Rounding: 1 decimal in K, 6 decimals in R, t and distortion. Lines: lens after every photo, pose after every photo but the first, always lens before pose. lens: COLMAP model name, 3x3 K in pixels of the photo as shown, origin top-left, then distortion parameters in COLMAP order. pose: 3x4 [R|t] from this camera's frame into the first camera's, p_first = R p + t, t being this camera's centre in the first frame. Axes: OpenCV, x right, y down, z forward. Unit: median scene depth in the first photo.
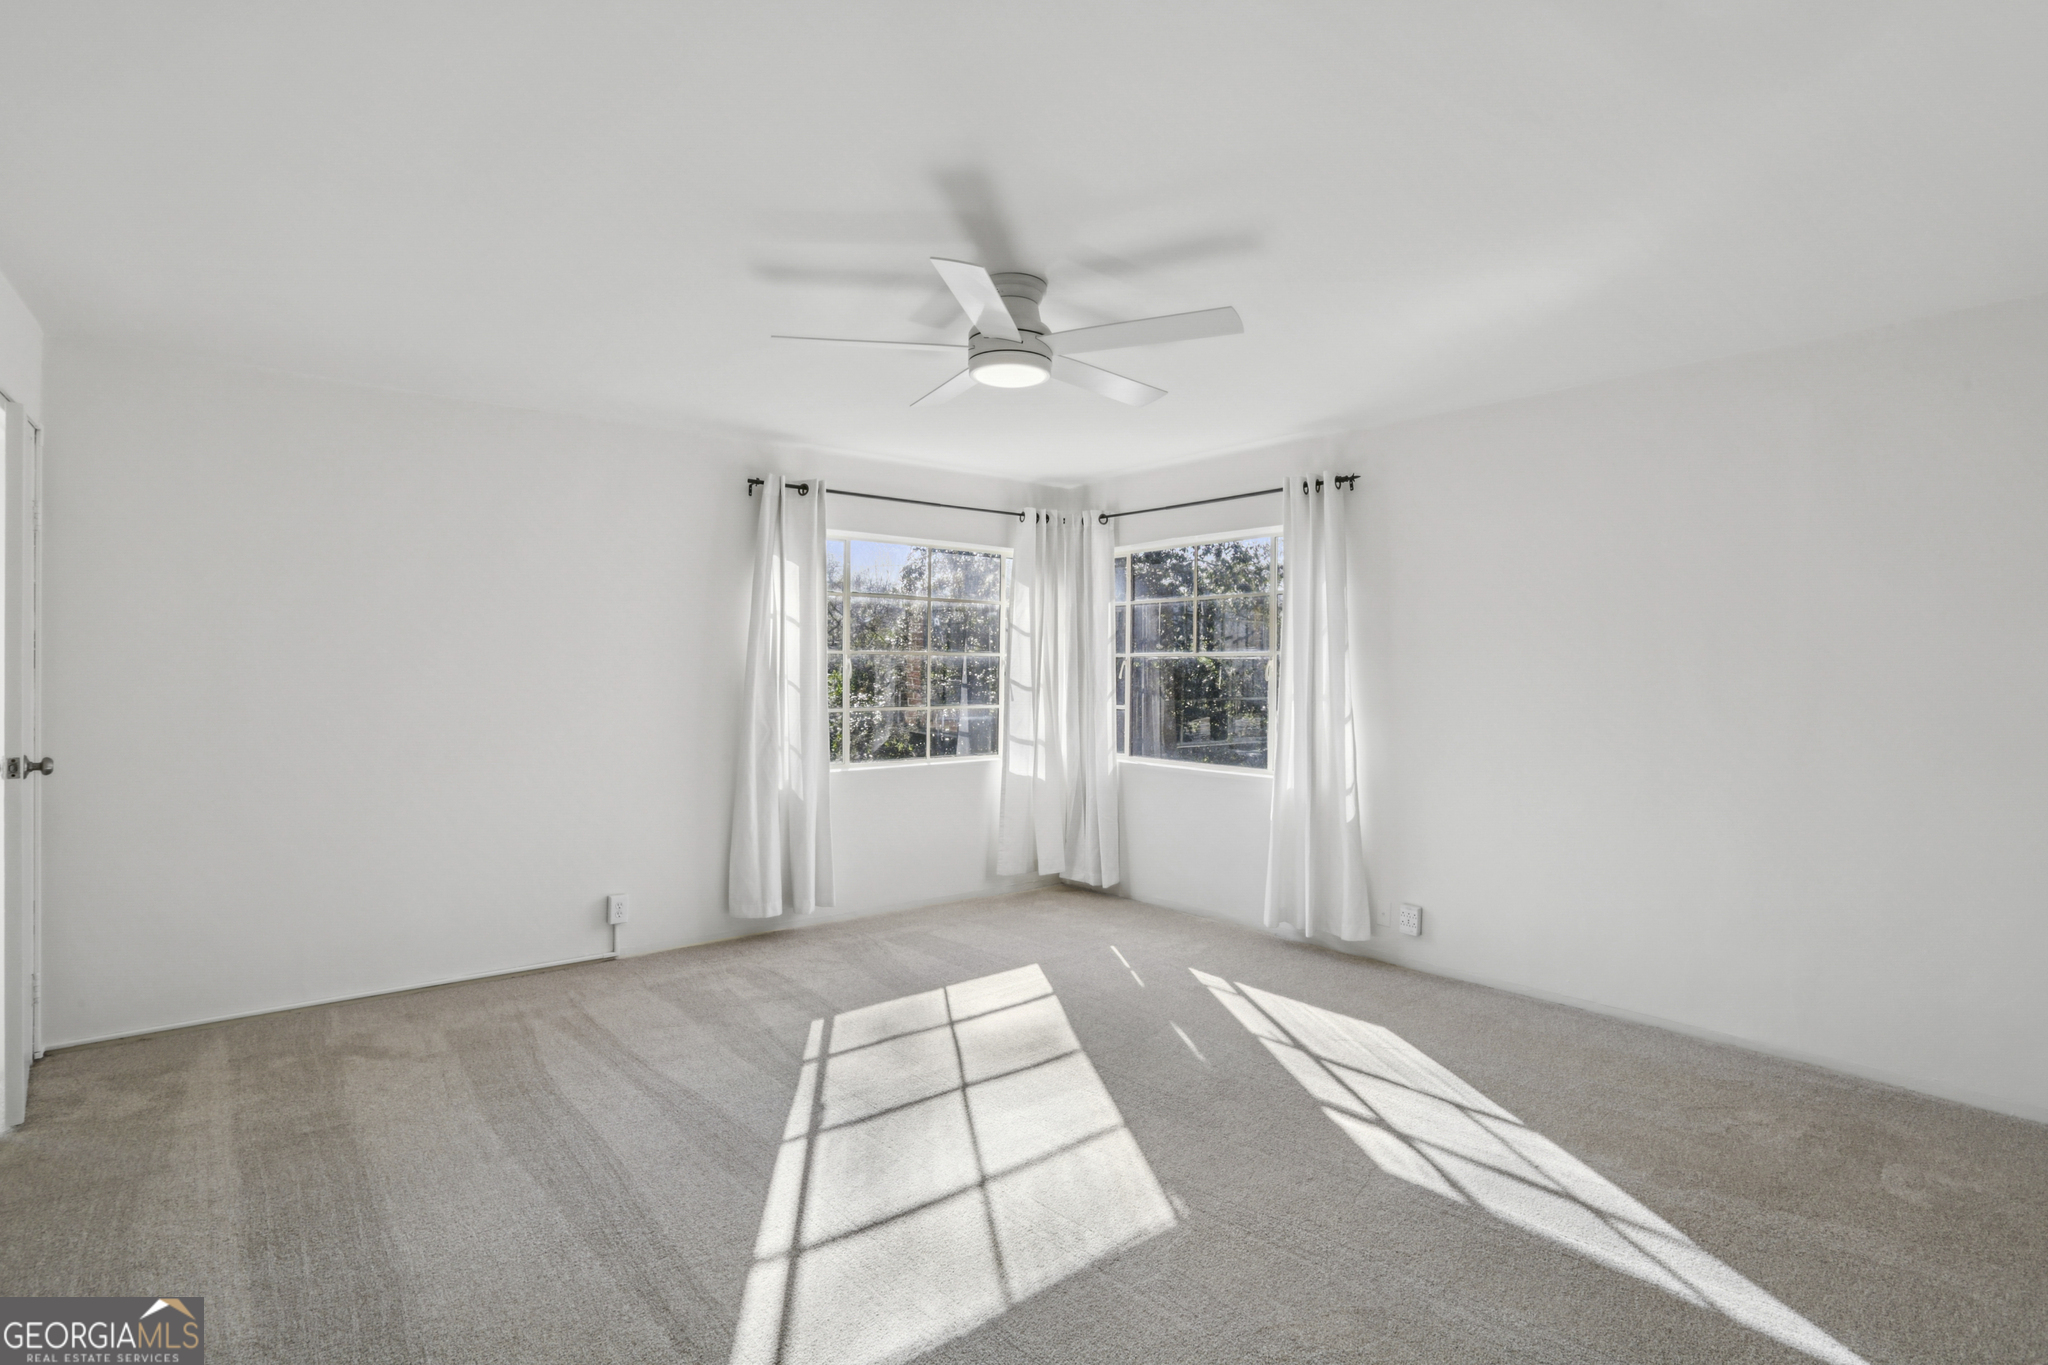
lens RADIAL K [[983.7, 0, 1024.2], [0, 983.7, 685.8], [0, 0, 1]] dist [-0.022500, 0.001588]
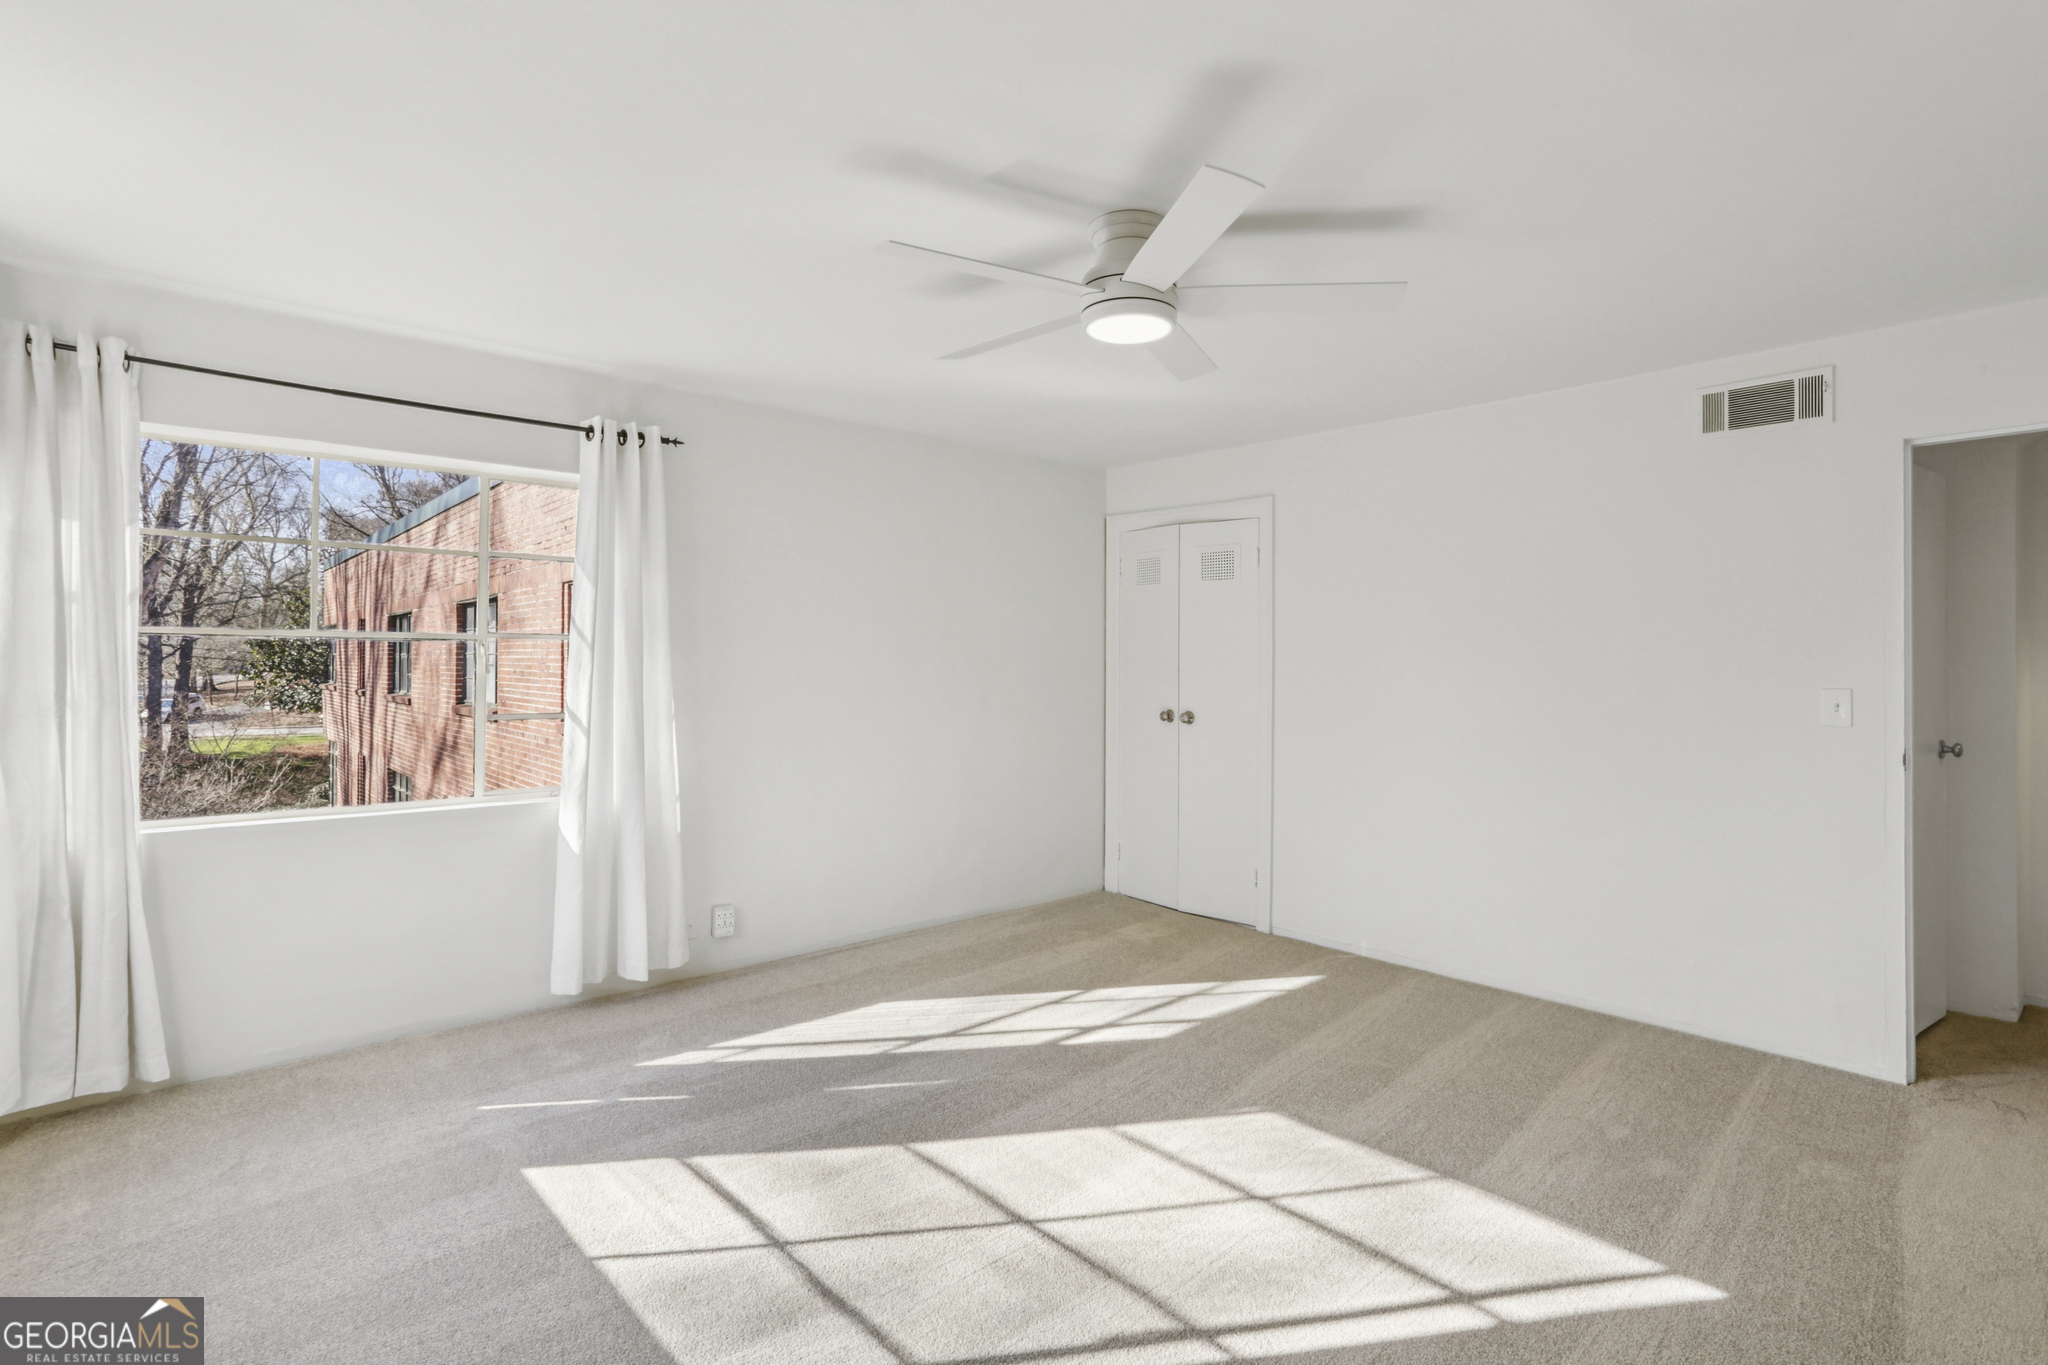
lens RADIAL K [[983.7, 0, 1036.7], [0, 983.7, 669.3], [0, 0, 1]] dist [-0.022500, 0.001588]
pose [[-0.033657, -0.009132, 0.999392, -0.873843], [0.011724, 0.999886, 0.009531, -0.020678], [-0.999365, 0.012038, -0.033546, 1.102058]]
